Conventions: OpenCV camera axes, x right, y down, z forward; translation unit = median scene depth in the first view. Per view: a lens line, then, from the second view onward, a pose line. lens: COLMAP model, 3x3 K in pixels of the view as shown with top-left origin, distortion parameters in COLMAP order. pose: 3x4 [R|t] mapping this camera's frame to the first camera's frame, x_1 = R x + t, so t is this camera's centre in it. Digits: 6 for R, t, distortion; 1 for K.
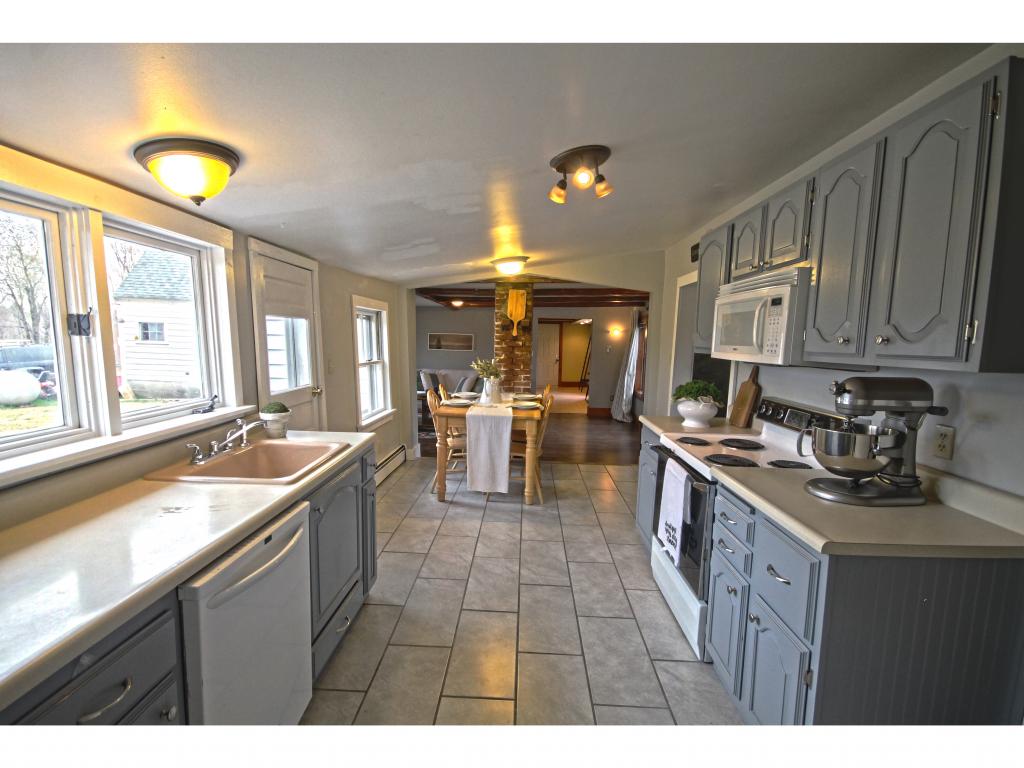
lens RADIAL K [[480.0, 0, 506.9], [0, 480.0, 394.6], [0, 0, 1]] dist [0.012344, -0.012977]
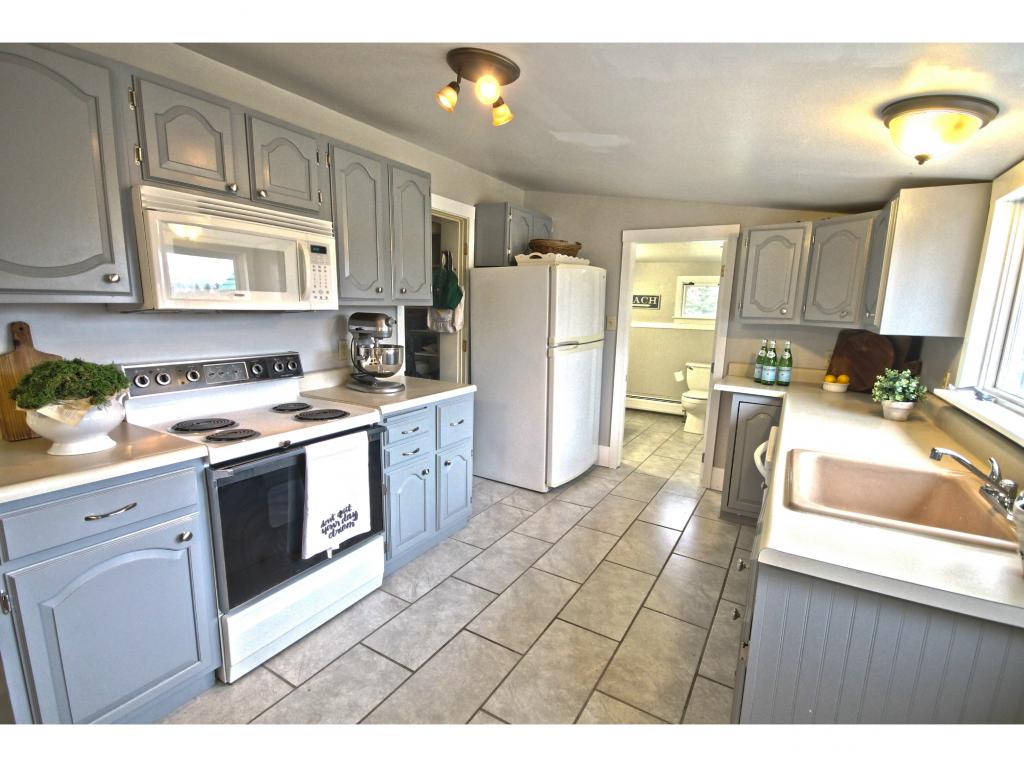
lens RADIAL K [[480.0, 0, 506.9], [0, 480.0, 394.1], [0, 0, 1]] dist [0.012344, -0.012977]
pose [[-0.872815, -0.128163, 0.470922, -0.253053], [0.016396, 0.956660, 0.290746, -0.146149], [-0.487775, 0.261489, -0.832886, 1.352445]]
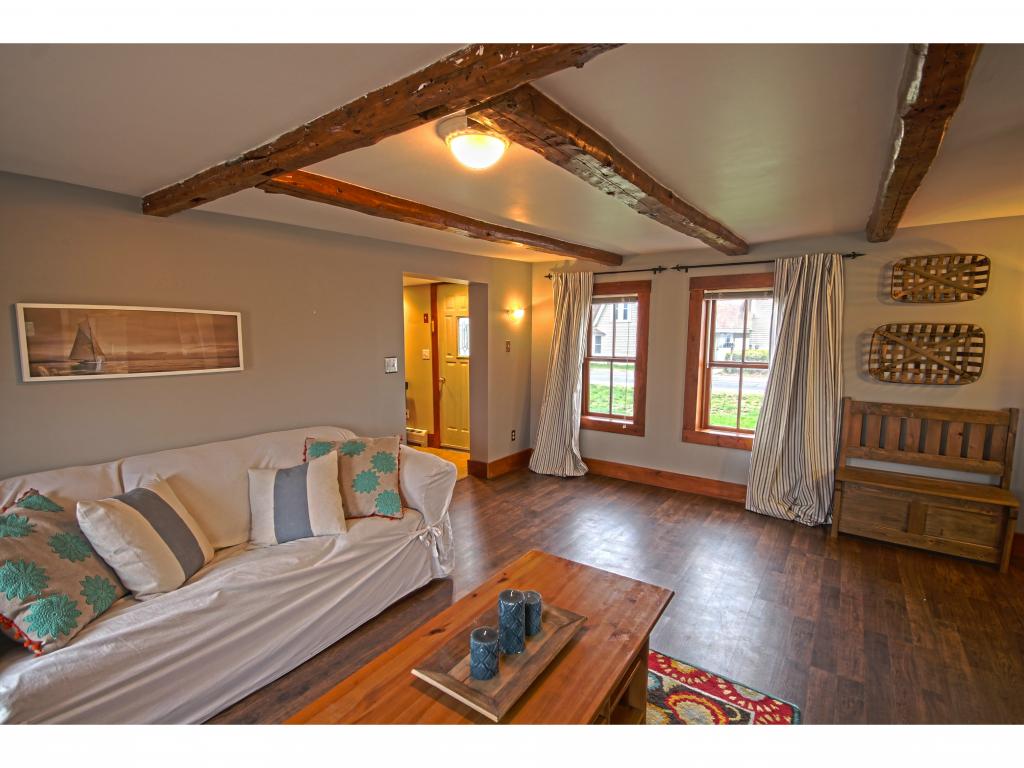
lens RADIAL K [[480.0, 0, 506.9], [0, 480.0, 394.6], [0, 0, 1]] dist [0.012344, -0.012977]
pose [[0.535421, -0.127674, 0.834879, -0.815786], [0.102463, 0.991026, 0.085842, -0.305140], [-0.838347, 0.039582, 0.543698, 2.546827]]
